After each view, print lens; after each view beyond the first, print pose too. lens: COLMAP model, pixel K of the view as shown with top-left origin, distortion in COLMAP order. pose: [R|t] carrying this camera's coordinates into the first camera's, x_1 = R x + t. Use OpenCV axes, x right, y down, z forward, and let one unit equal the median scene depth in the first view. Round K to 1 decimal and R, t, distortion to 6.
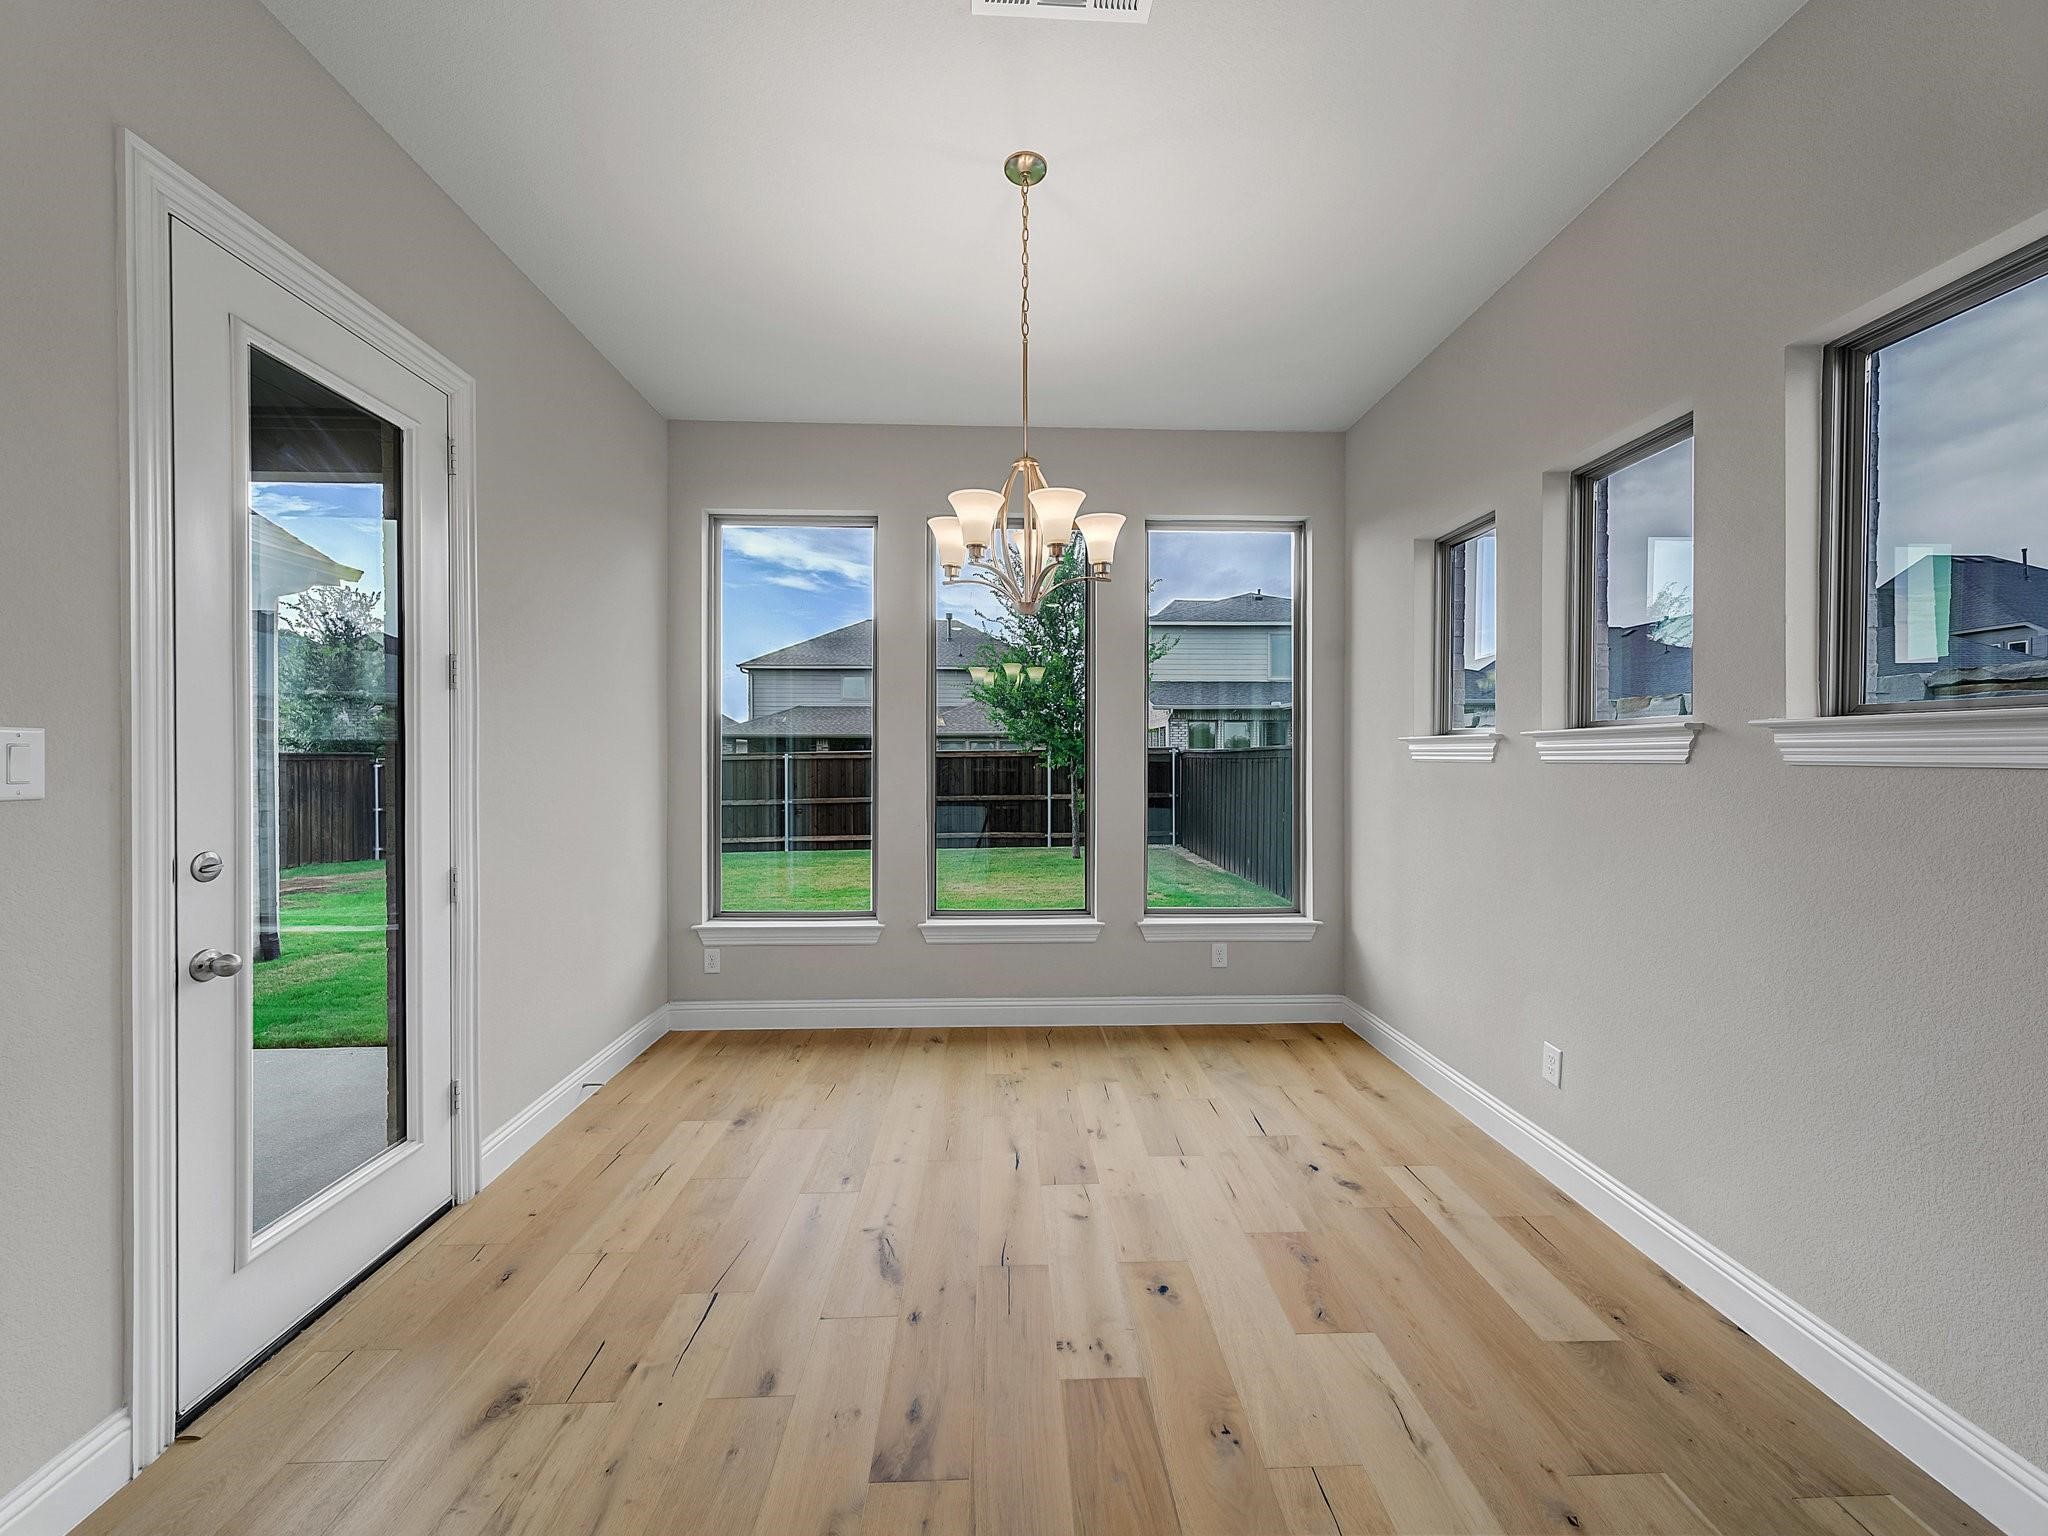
lens RADIAL K [[803.4, 0, 1010.2], [0, 803.4, 767.9], [0, 0, 1]] dist [-0.001444, -0.001370]
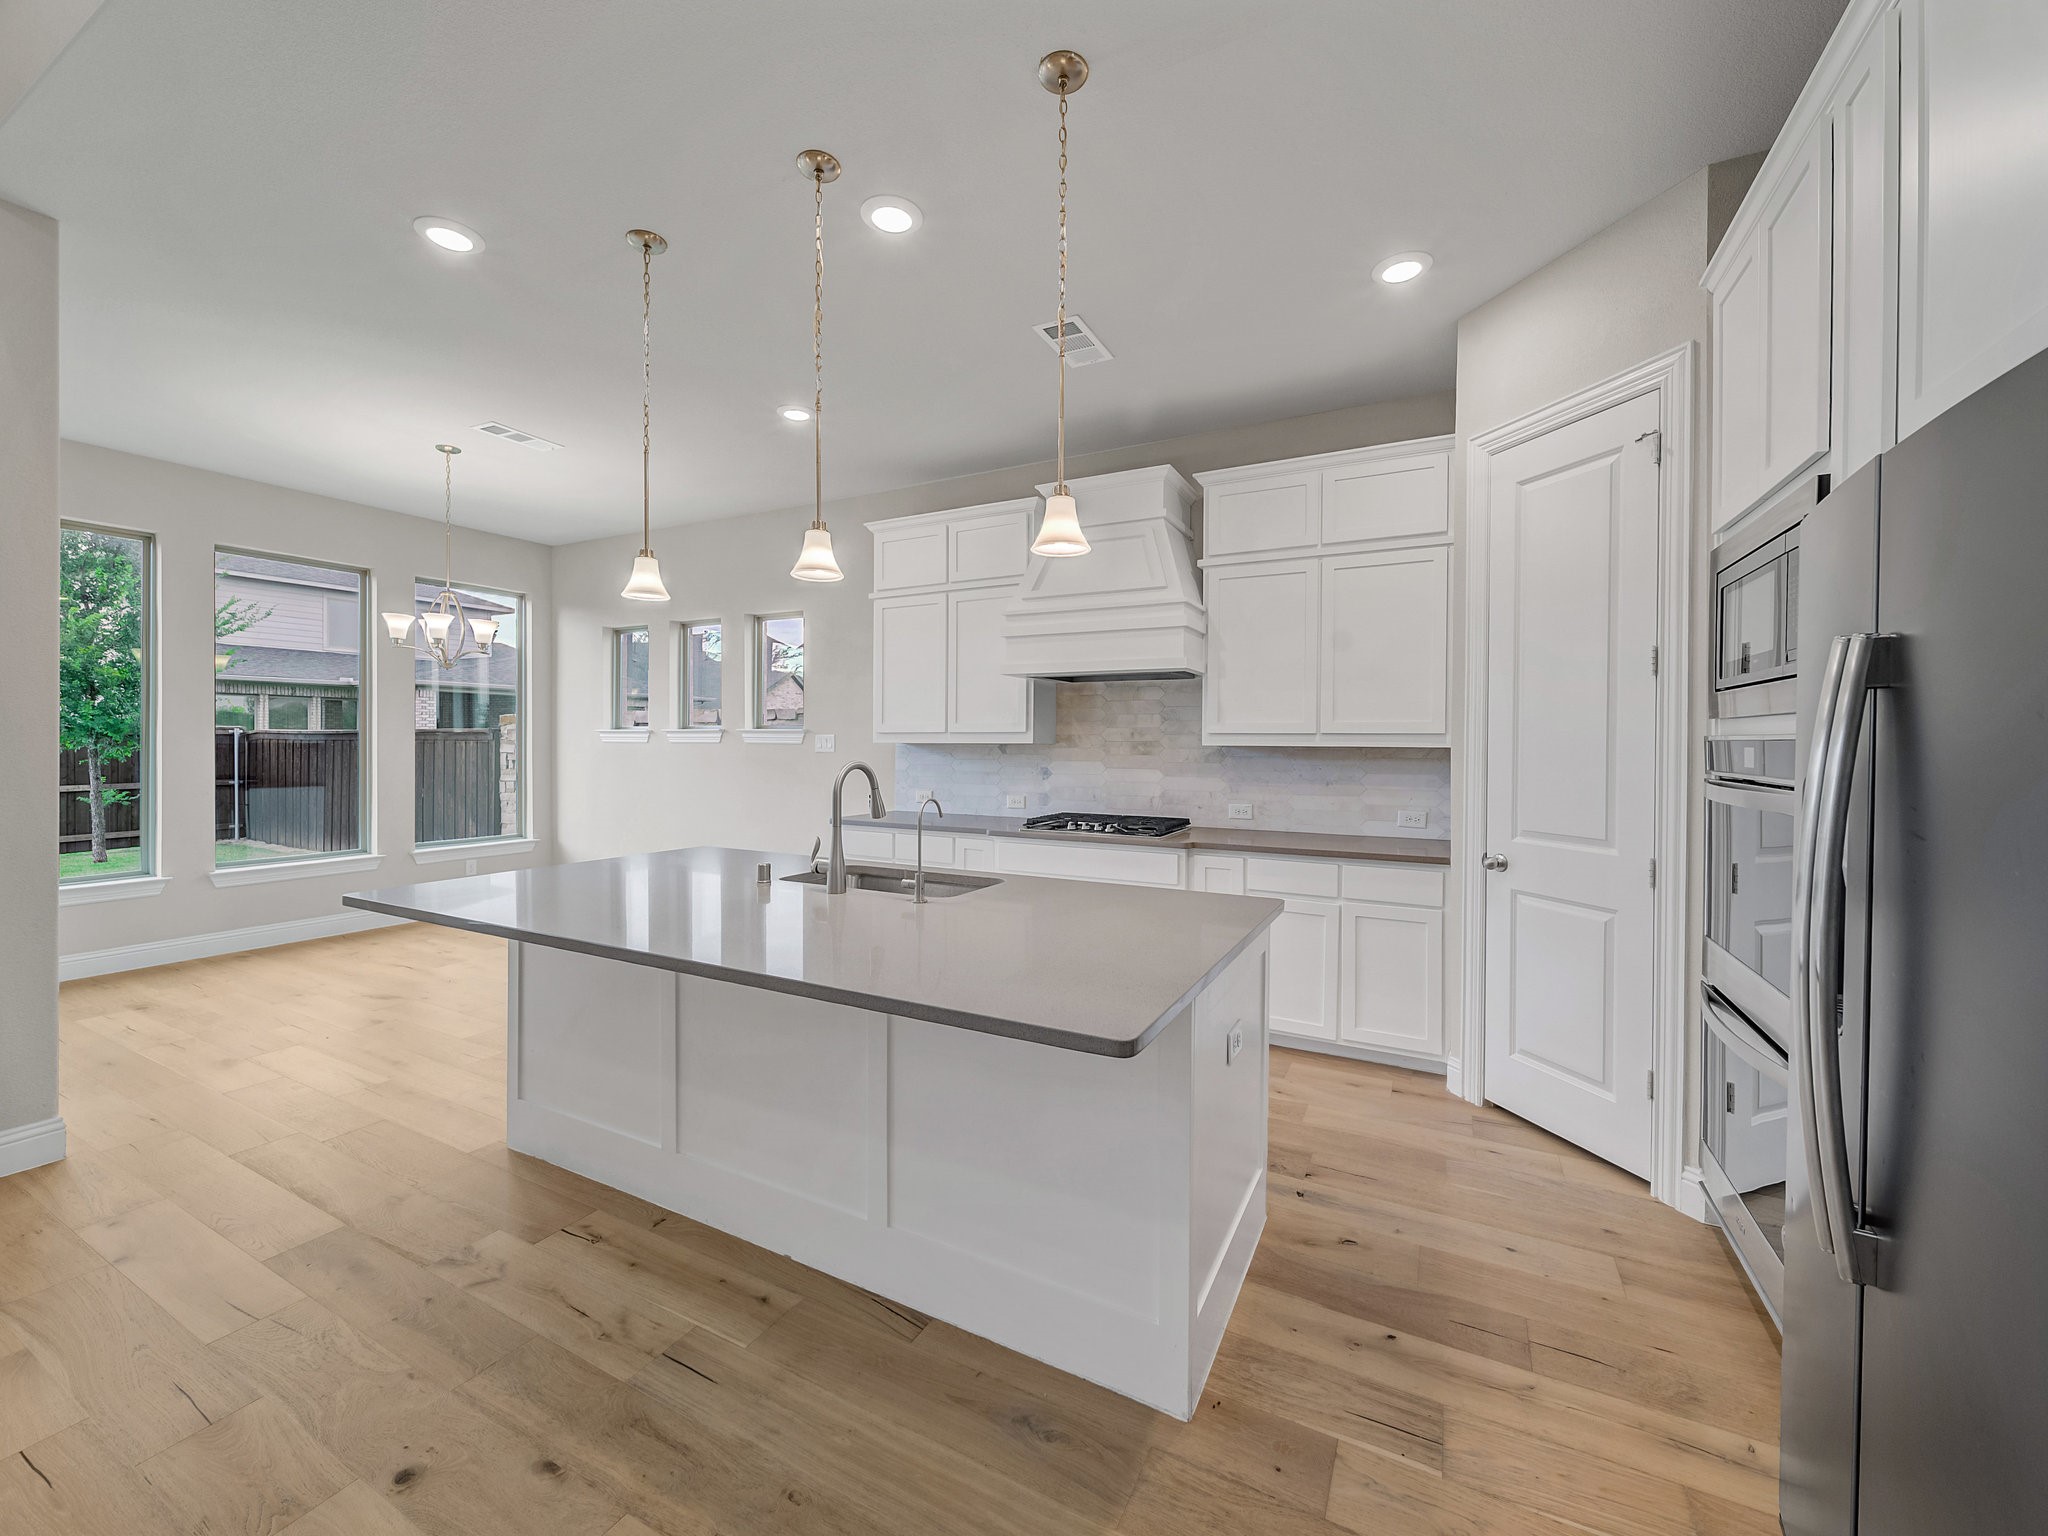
lens RADIAL K [[803.4, 0, 1042.7], [0, 803.4, 761.6], [0, 0, 1]] dist [-0.001444, -0.001370]
pose [[0.477253, -0.018243, 0.878577, -0.558089], [0.006985, 0.999832, 0.016967, 0.009086], [-0.878738, -0.001961, 0.477300, -0.683205]]
